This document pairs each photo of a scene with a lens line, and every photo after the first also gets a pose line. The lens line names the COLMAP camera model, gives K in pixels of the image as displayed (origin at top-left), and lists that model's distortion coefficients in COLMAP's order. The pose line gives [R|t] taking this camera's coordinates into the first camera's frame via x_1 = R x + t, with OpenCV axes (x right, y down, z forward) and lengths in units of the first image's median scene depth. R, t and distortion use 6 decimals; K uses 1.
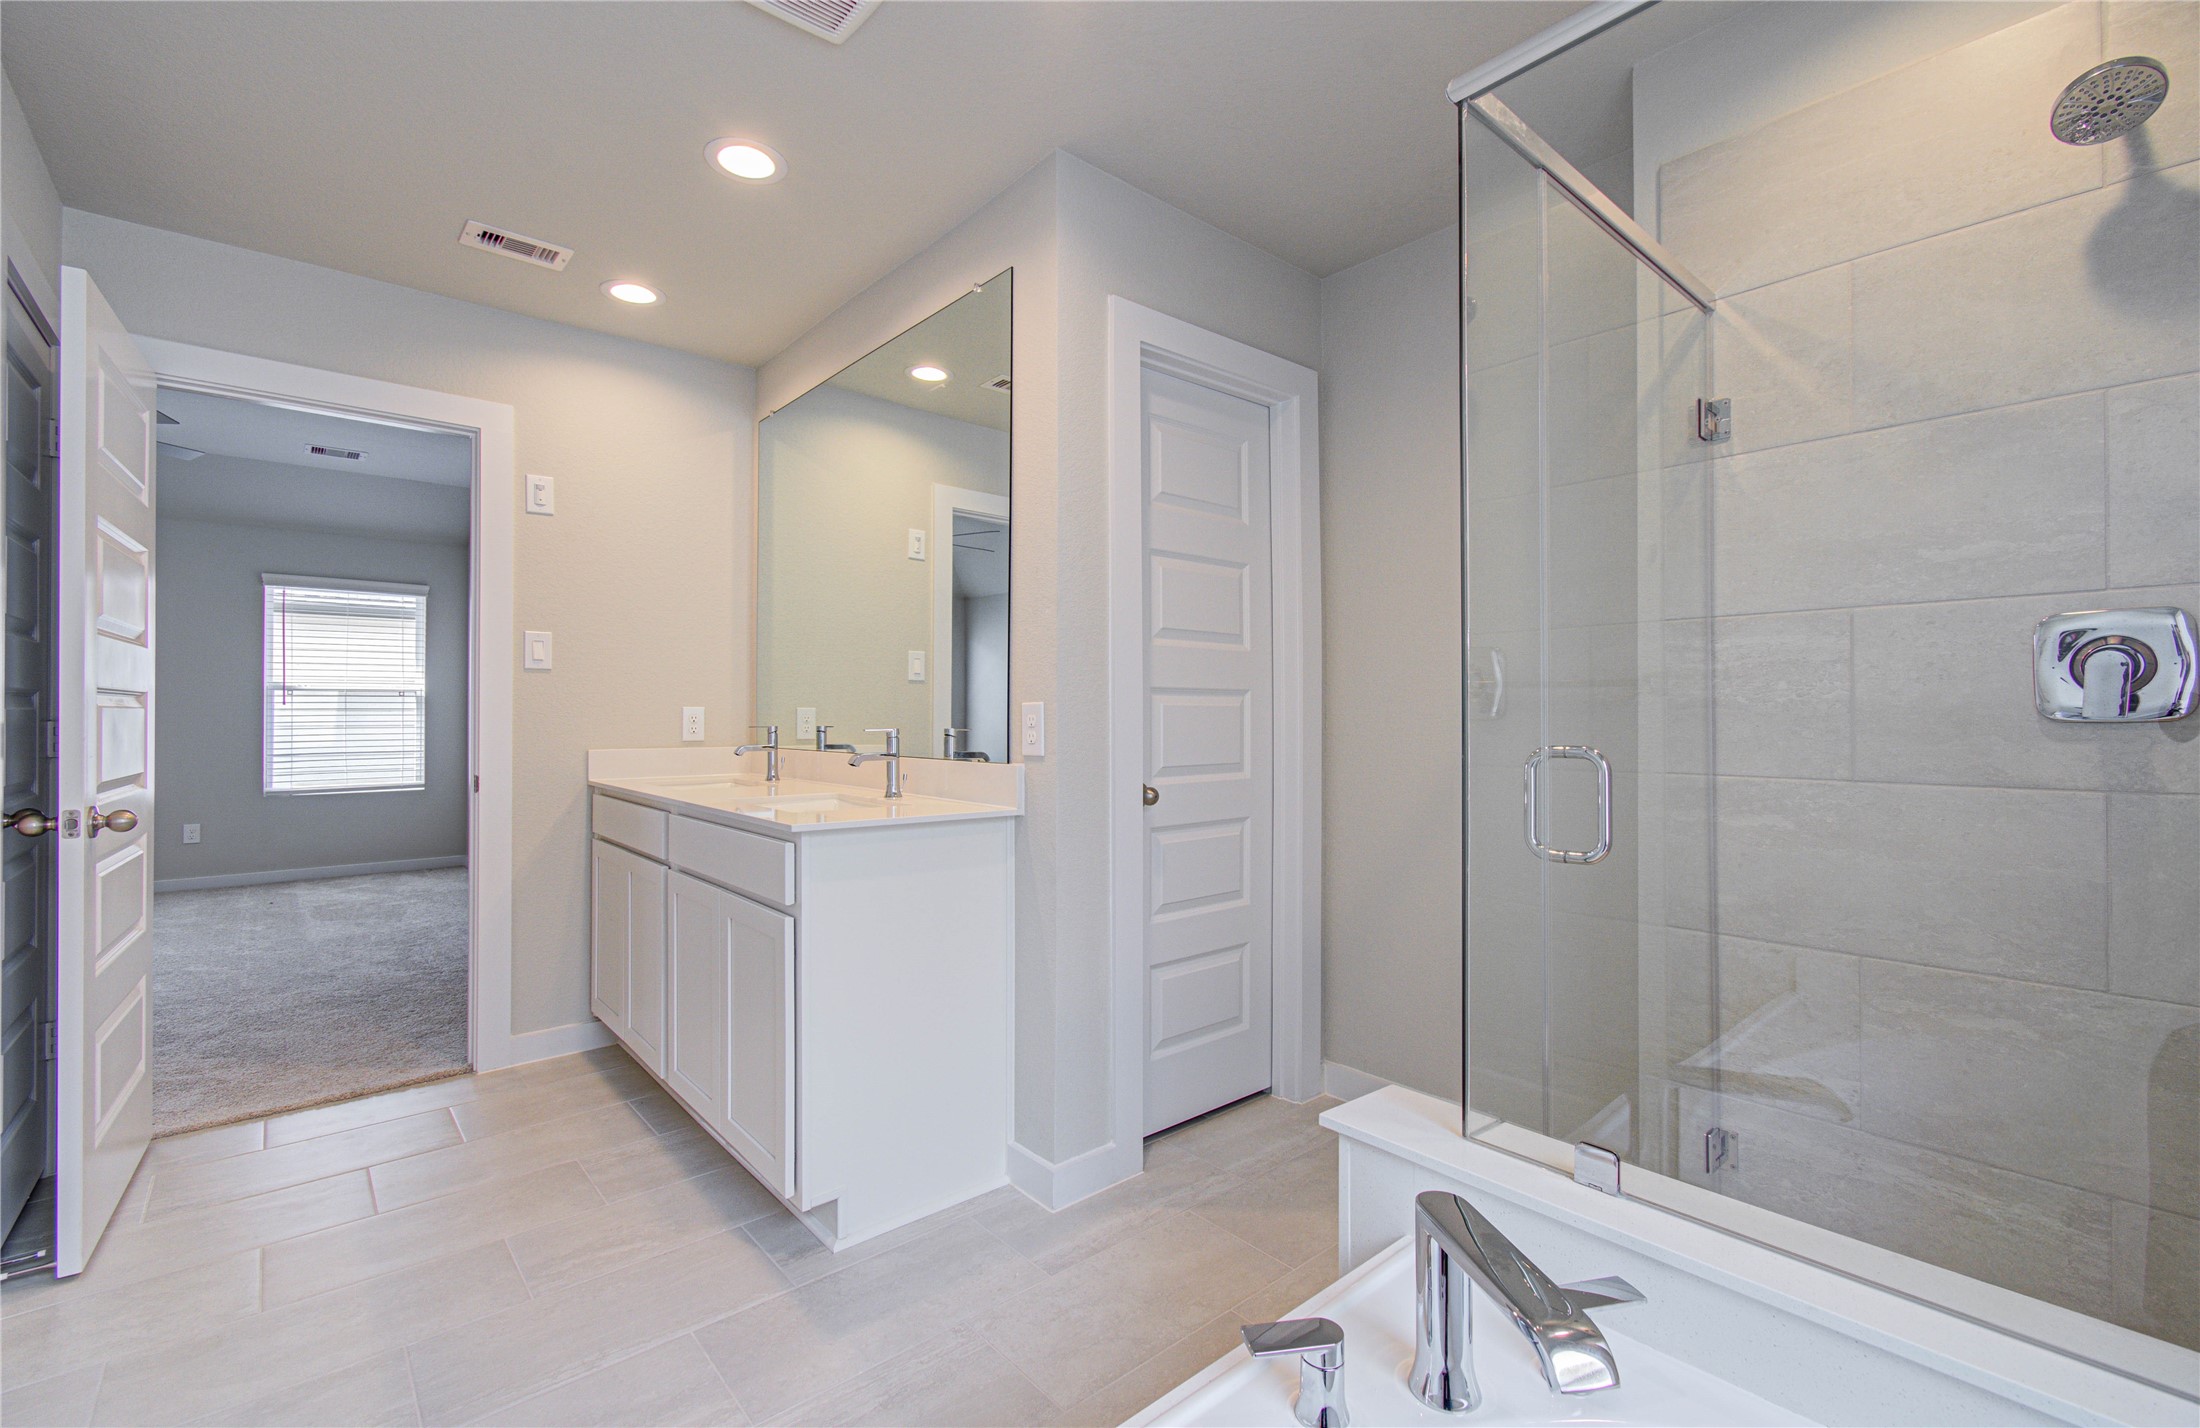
lens RADIAL K [[947.8, 0, 1094.7], [0, 947.8, 703.6], [0, 0, 1]] dist [-0.000773, 0.000005]
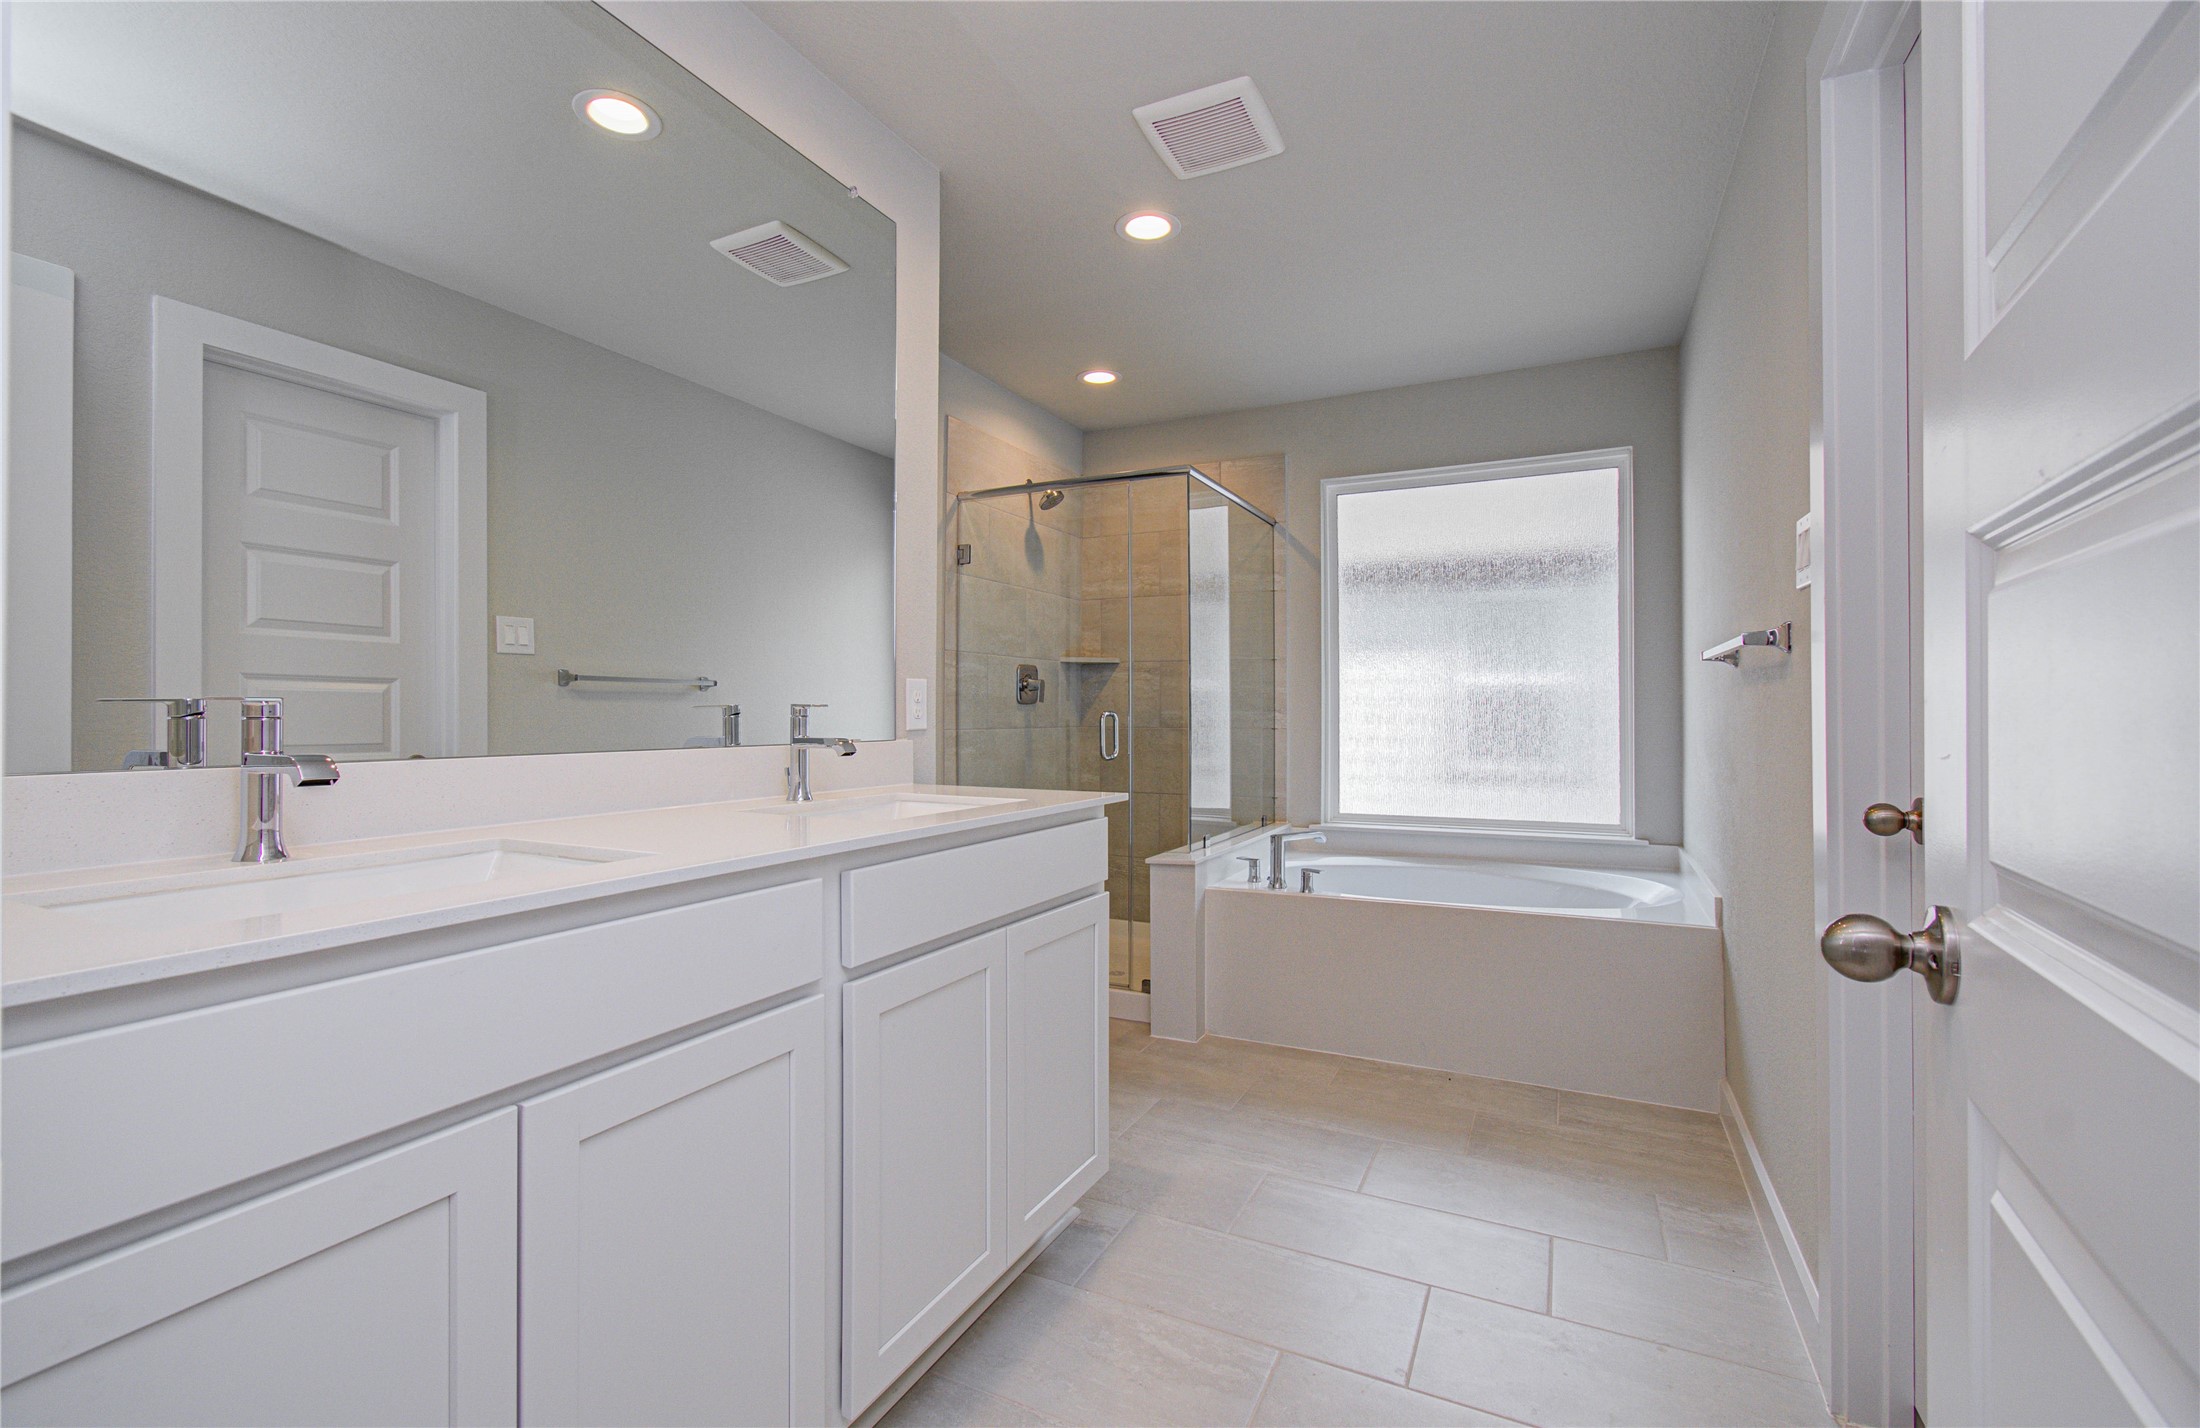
lens RADIAL K [[967.0, 0, 1091.2], [0, 967.0, 717.7], [0, 0, 1]] dist [-0.001264, 0.000147]
pose [[-0.383119, 0.000754, 0.923699, -1.356394], [-0.006368, 0.999974, -0.003457, 0.055154], [-0.923677, -0.007207, -0.383104, 1.523341]]
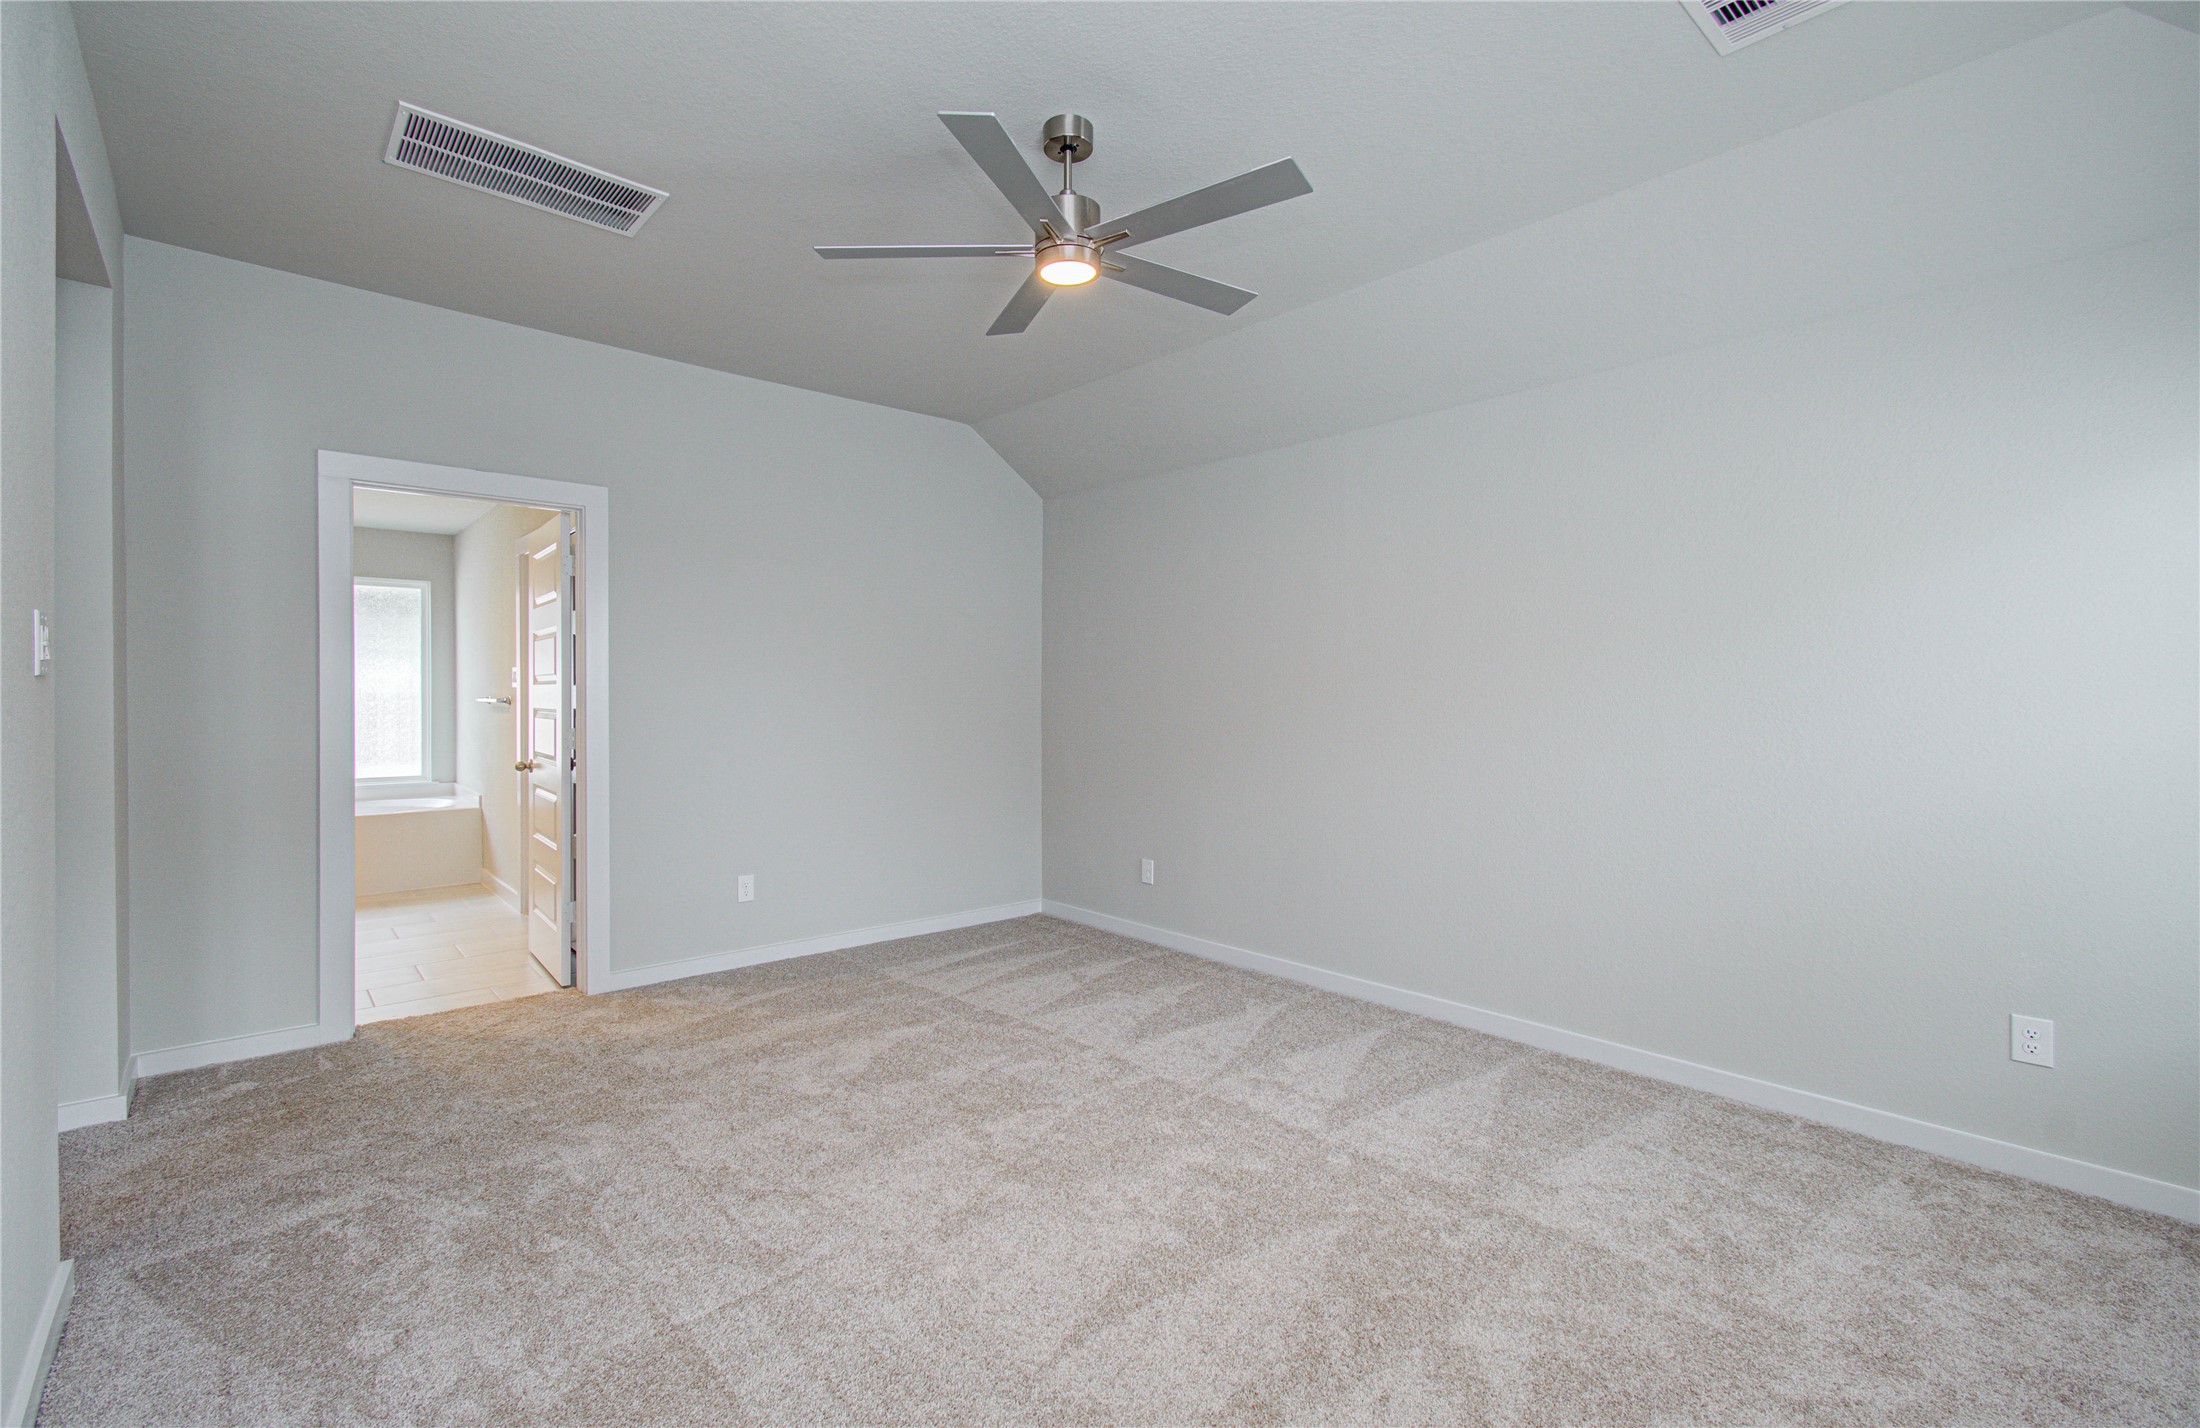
lens RADIAL K [[947.8, 0, 1094.7], [0, 947.8, 703.6], [0, 0, 1]] dist [-0.000773, 0.000005]
pose [[-0.999875, -0.004833, -0.015052, -2.687241], [-0.004777, 0.999982, -0.003765, -0.028026], [0.015070, -0.003693, -0.999880, 3.794485]]
